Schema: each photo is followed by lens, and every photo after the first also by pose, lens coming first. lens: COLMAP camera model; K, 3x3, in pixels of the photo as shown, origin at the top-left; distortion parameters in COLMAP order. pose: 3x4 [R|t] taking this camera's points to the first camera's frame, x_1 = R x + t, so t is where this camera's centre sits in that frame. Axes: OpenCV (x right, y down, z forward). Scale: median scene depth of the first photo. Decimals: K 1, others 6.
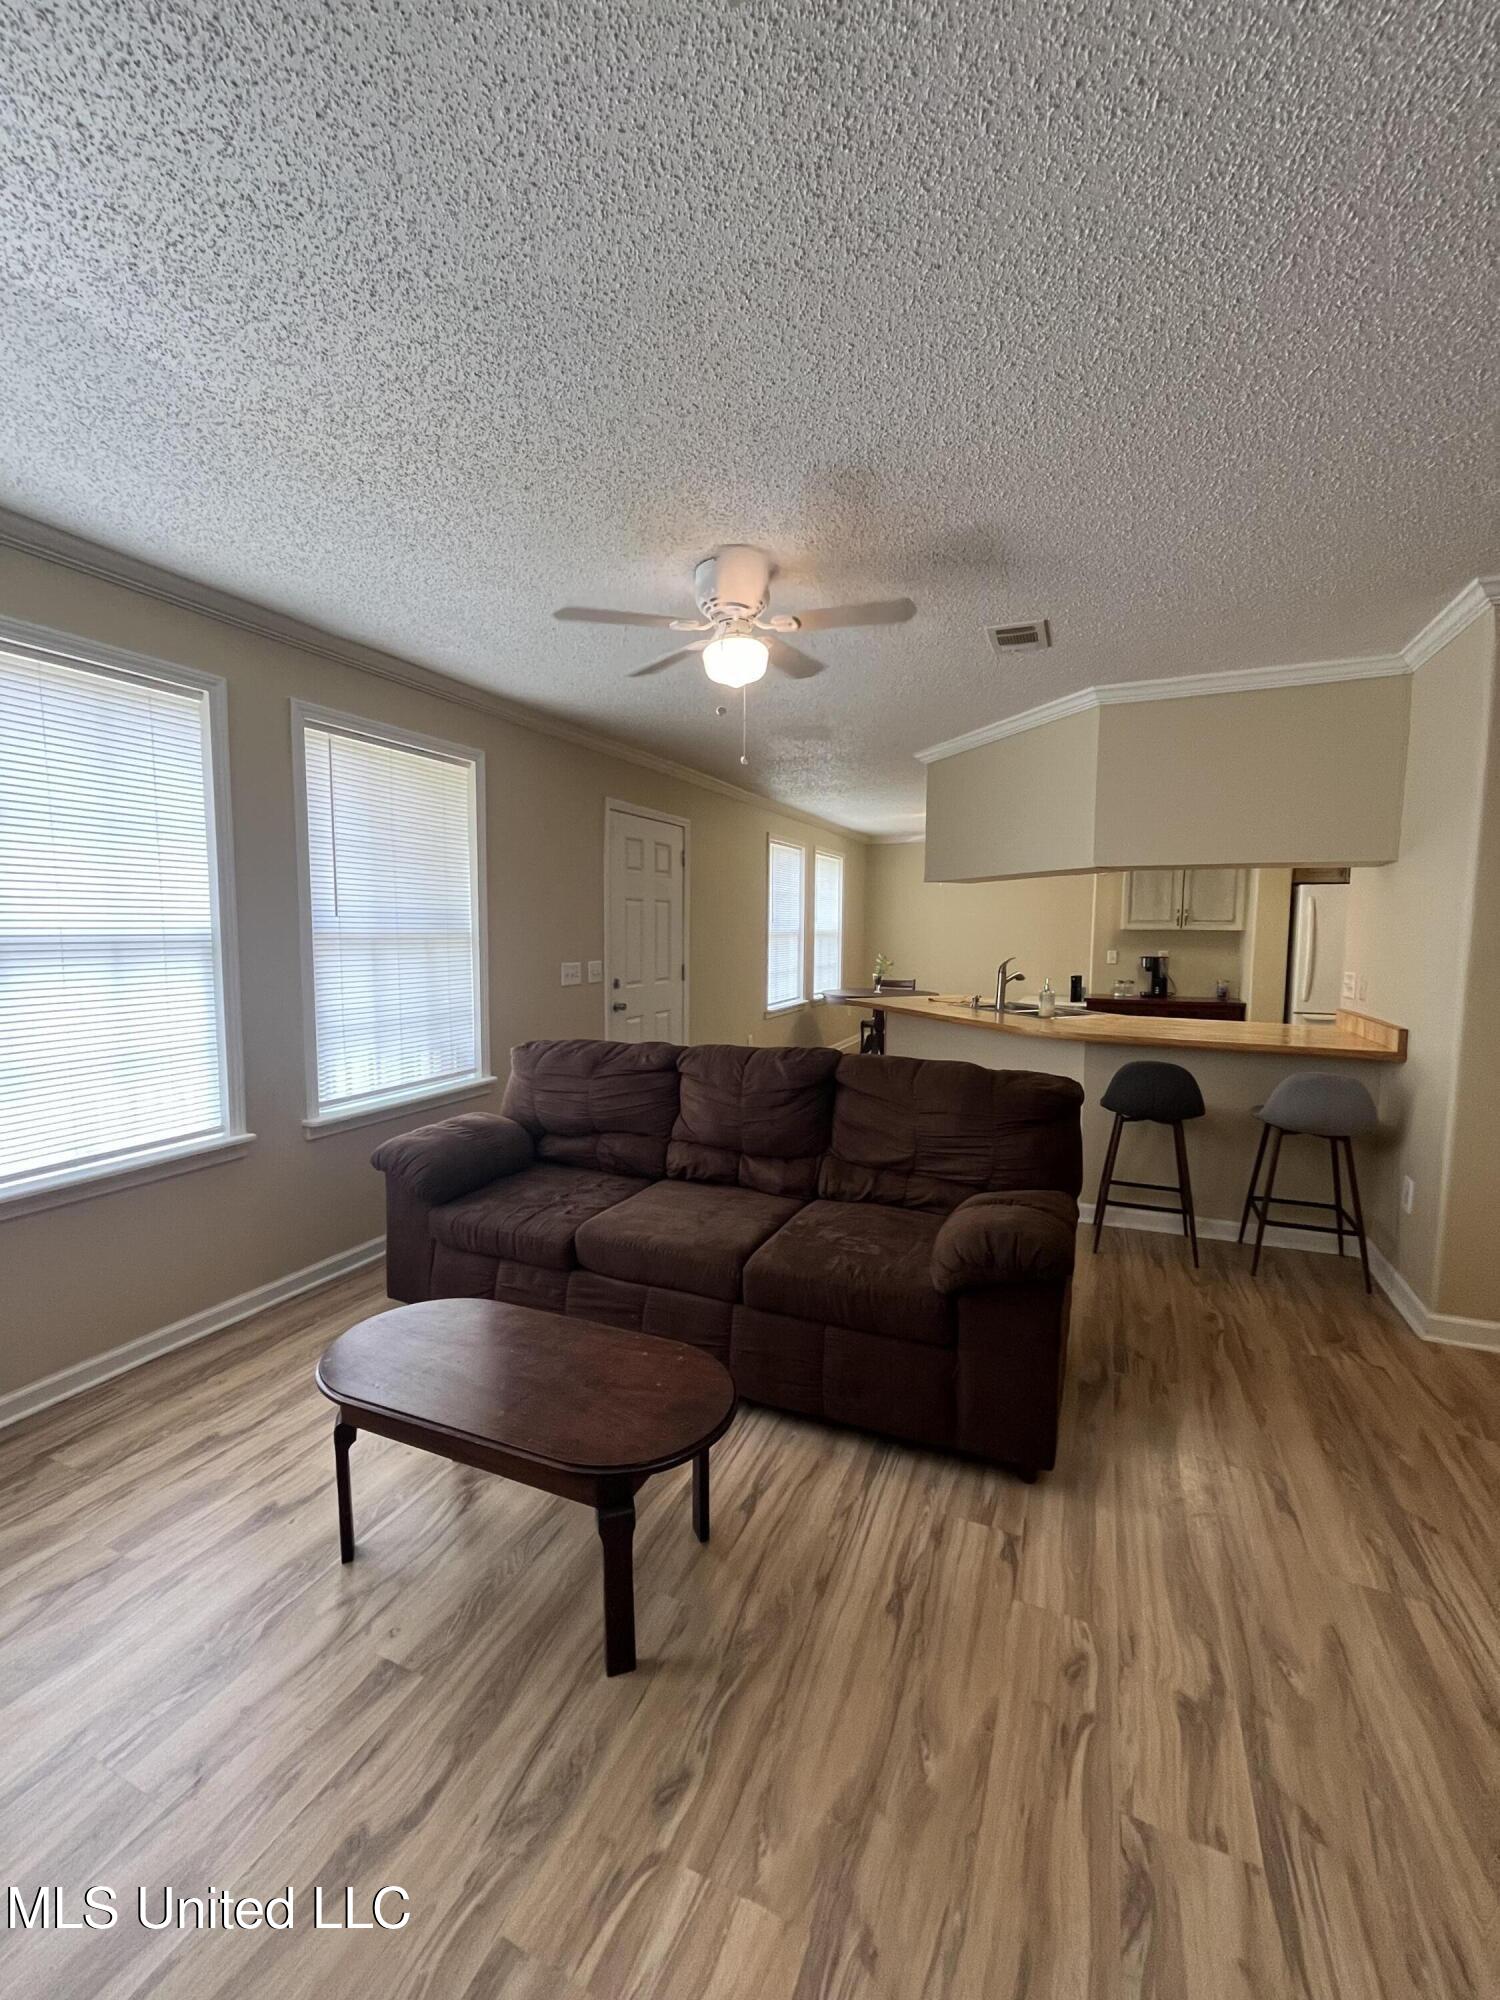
lens RADIAL K [[800.9, 0, 733.7], [0, 800.9, 996.1], [0, 0, 1]] dist [-0.003241, -0.000463]
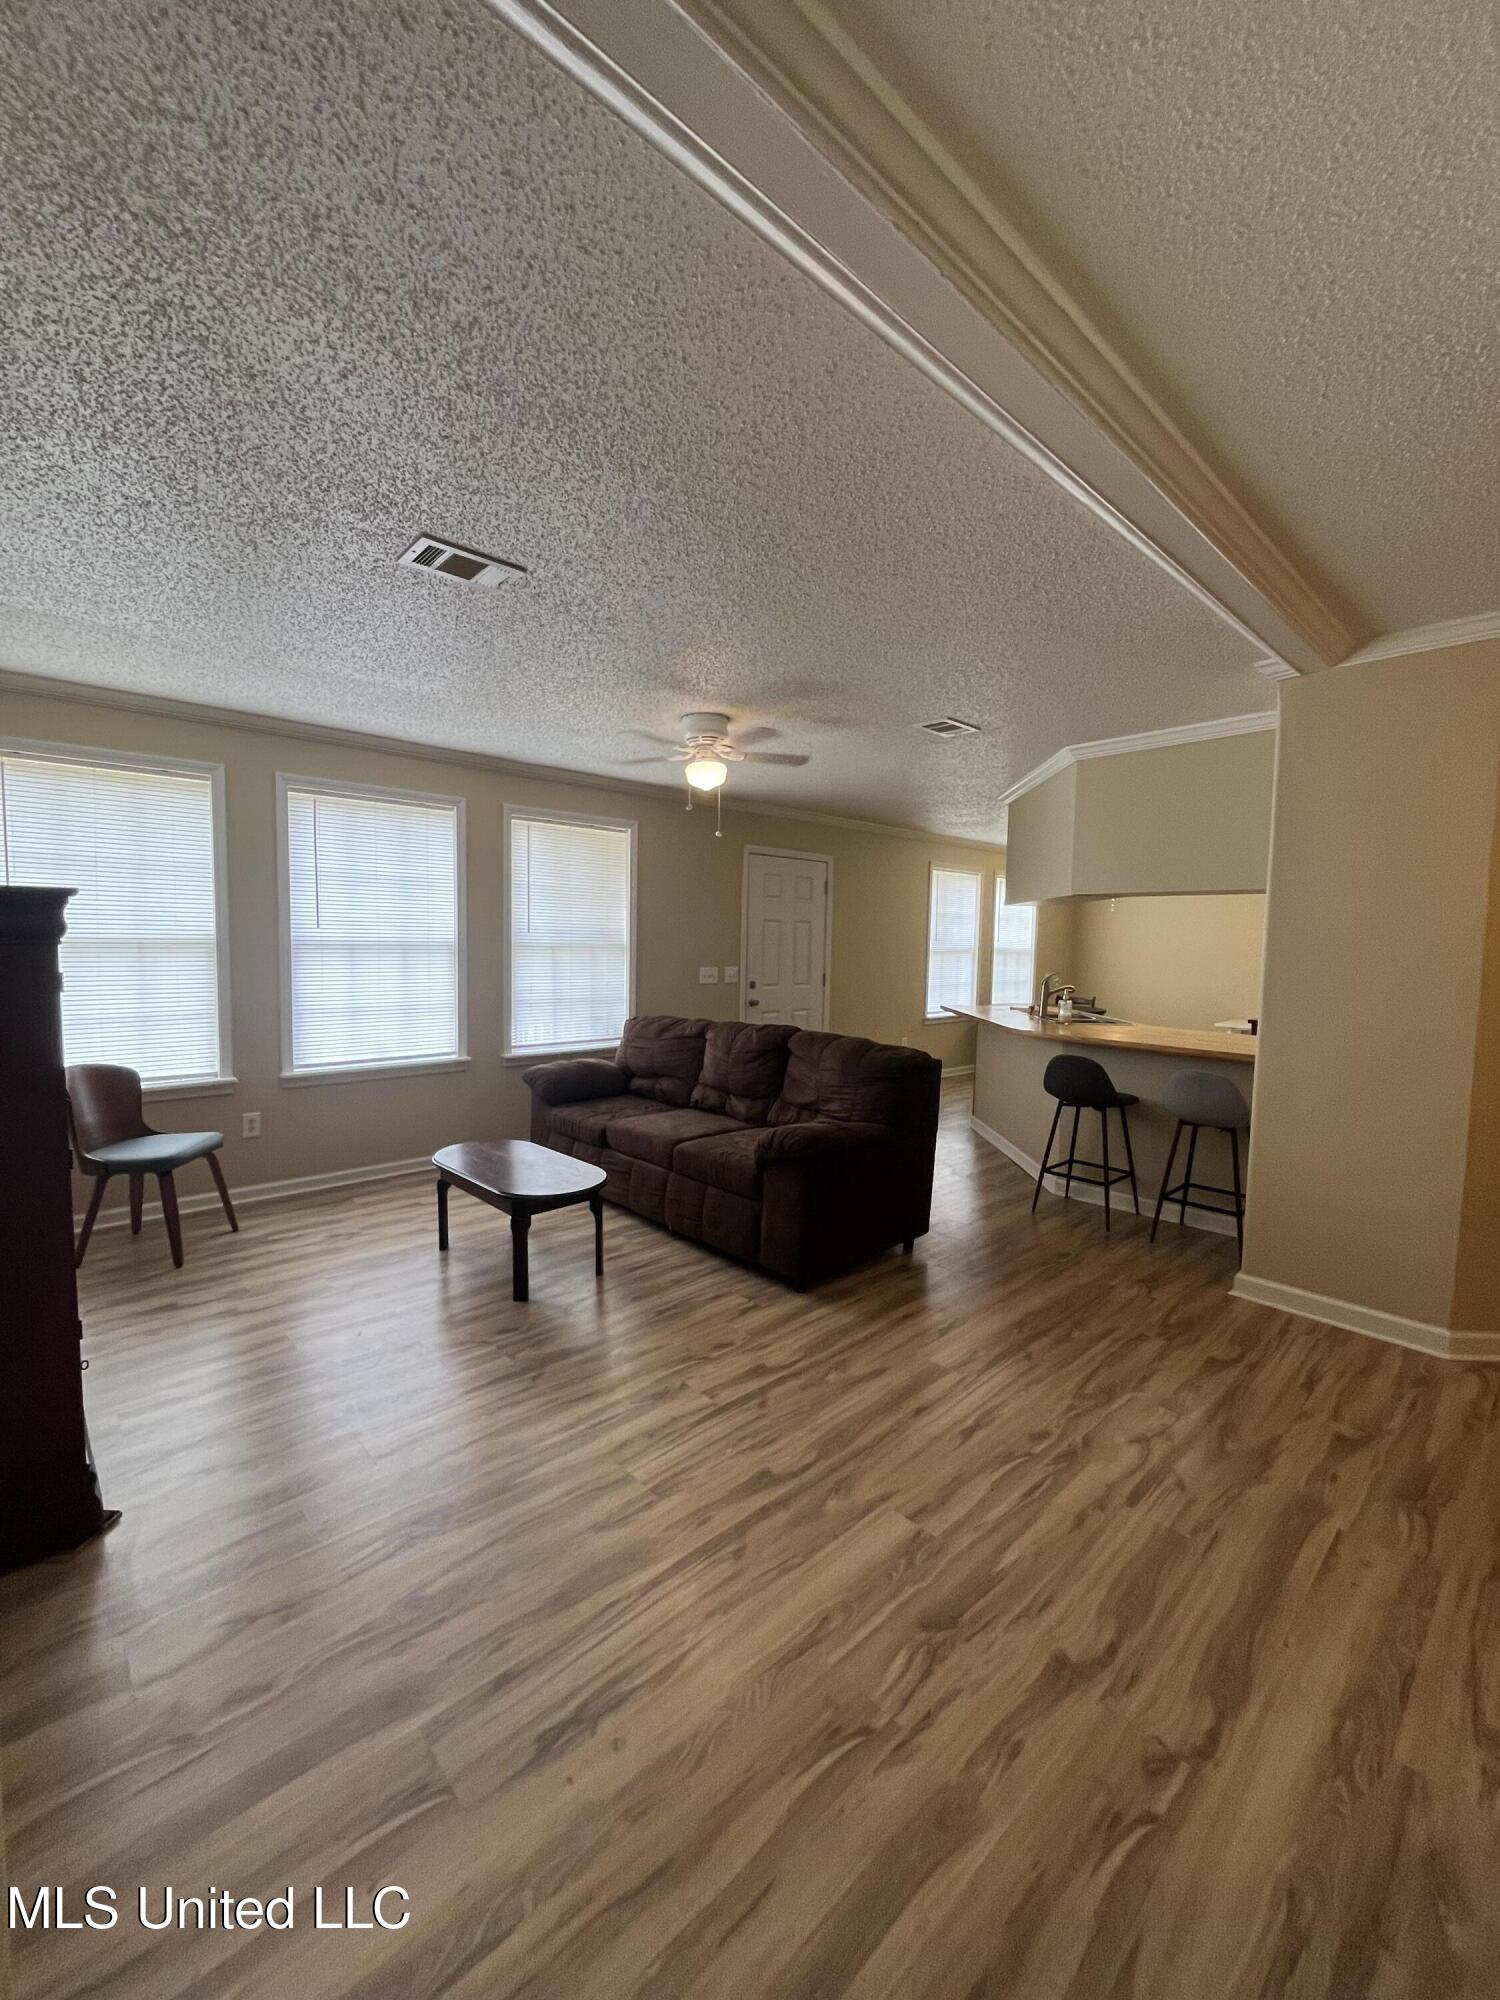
lens RADIAL K [[800.9, 0, 748.7], [0, 800.9, 995.8], [0, 0, 1]] dist [-0.003241, -0.000463]
pose [[0.921490, 0.037051, -0.386630, 0.601487], [-0.045555, 0.998879, -0.012853, 0.032718], [0.385720, 0.029456, 0.922145, -0.356939]]
